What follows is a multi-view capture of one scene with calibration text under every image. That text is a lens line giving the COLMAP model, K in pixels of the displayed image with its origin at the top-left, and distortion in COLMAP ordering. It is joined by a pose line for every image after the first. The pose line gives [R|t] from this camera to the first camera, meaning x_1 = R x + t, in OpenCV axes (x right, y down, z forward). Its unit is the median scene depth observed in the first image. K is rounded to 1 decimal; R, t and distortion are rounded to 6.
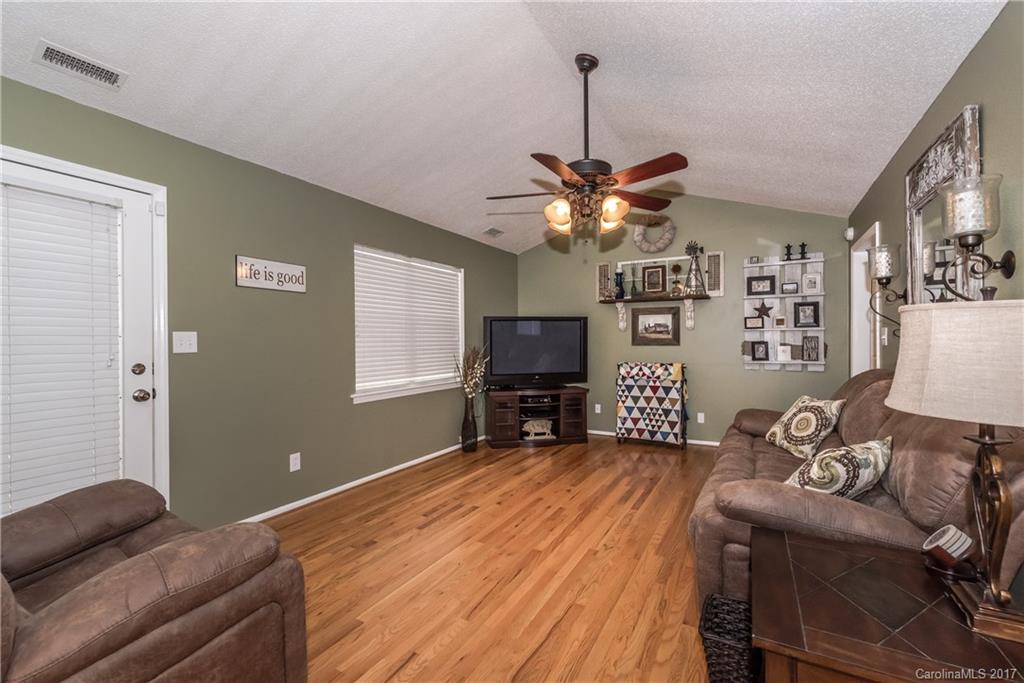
lens RADIAL K [[442.1, 0, 506.3], [0, 442.1, 342.6], [0, 0, 1]] dist [0.000398, -0.000221]
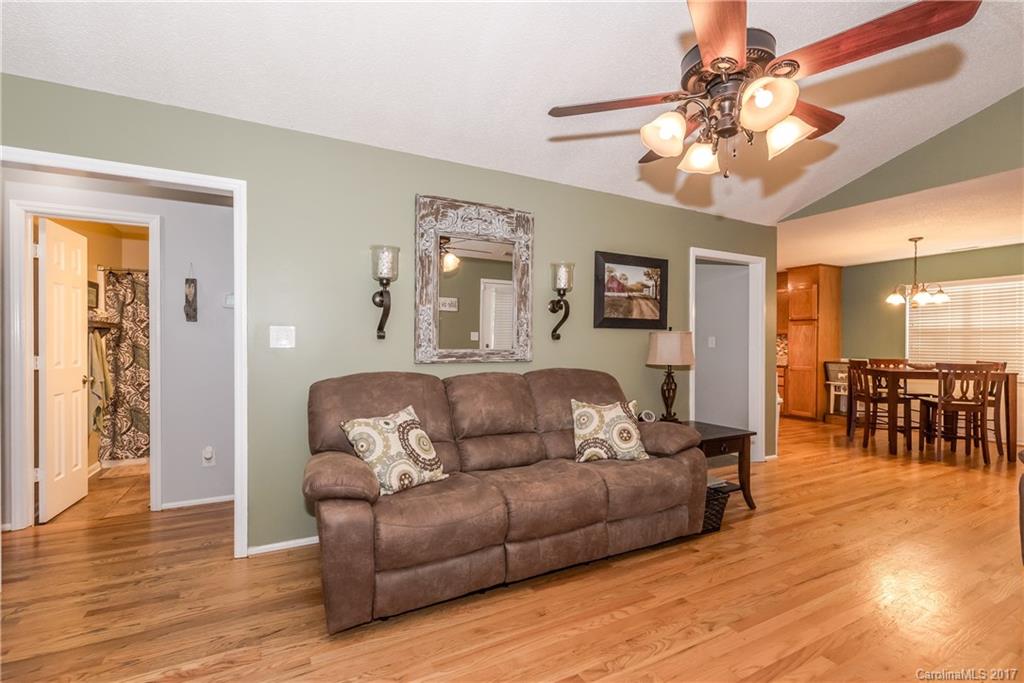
lens RADIAL K [[441.7, 0, 491.0], [0, 441.7, 343.7], [0, 0, 1]] dist [0.001344, -0.000112]
pose [[-0.819087, -0.004612, 0.573650, 0.055500], [0.000317, 0.999964, 0.008493, -0.005258], [-0.573669, 0.007138, -0.819056, 0.935096]]
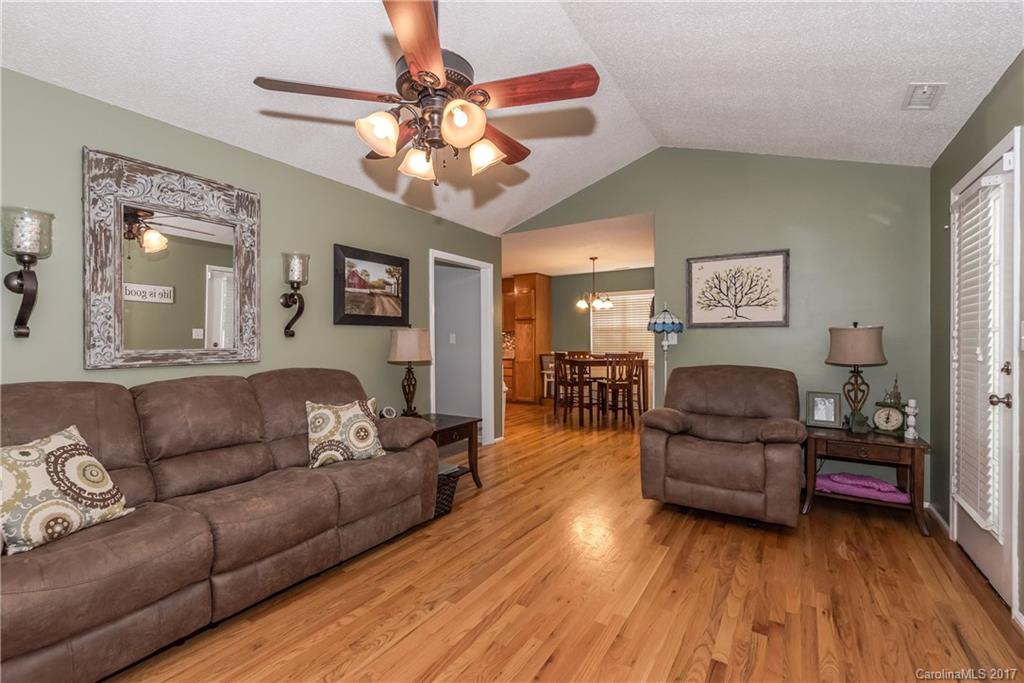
lens RADIAL K [[452.5, 0, 481.8], [0, 452.5, 342.0], [0, 0, 1]] dist [-0.000436, -0.000123]
pose [[-0.993849, 0.004051, 0.110666, 0.025808], [0.005372, 0.999918, 0.011644, -0.004835], [-0.110609, 0.012166, -0.993789, 0.921395]]
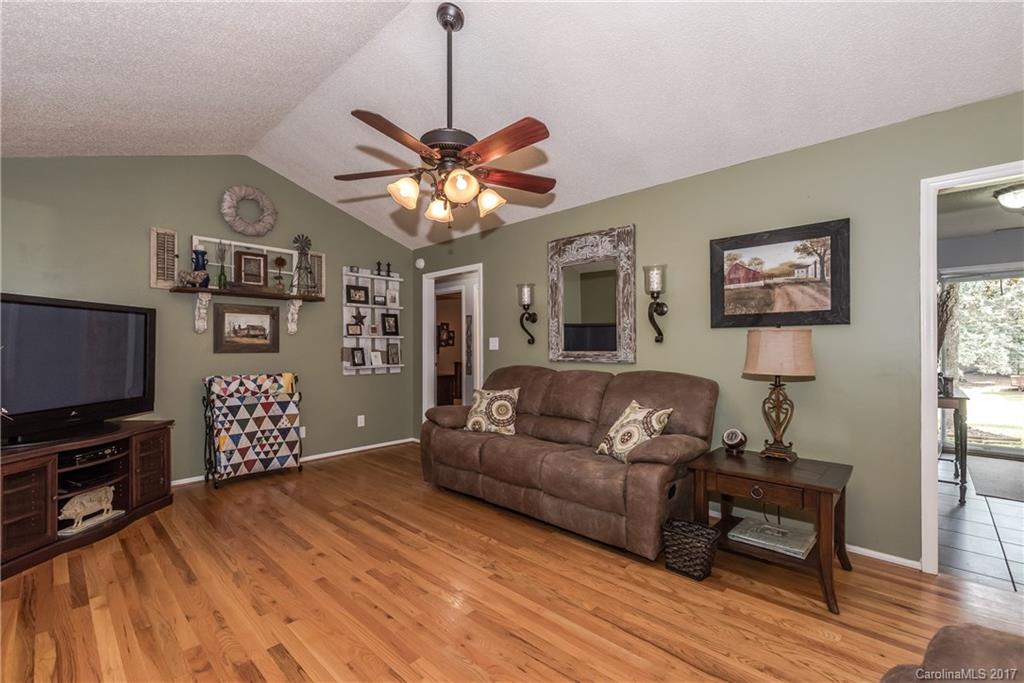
lens RADIAL K [[436.6, 0, 517.1], [0, 436.6, 348.9], [0, 0, 1]] dist [-0.000297, -0.000163]
pose [[0.246038, 0.001058, 0.969260, -0.333511], [0.004964, 0.999985, -0.002352, 0.004404], [-0.969247, 0.005390, 0.246029, 0.372518]]
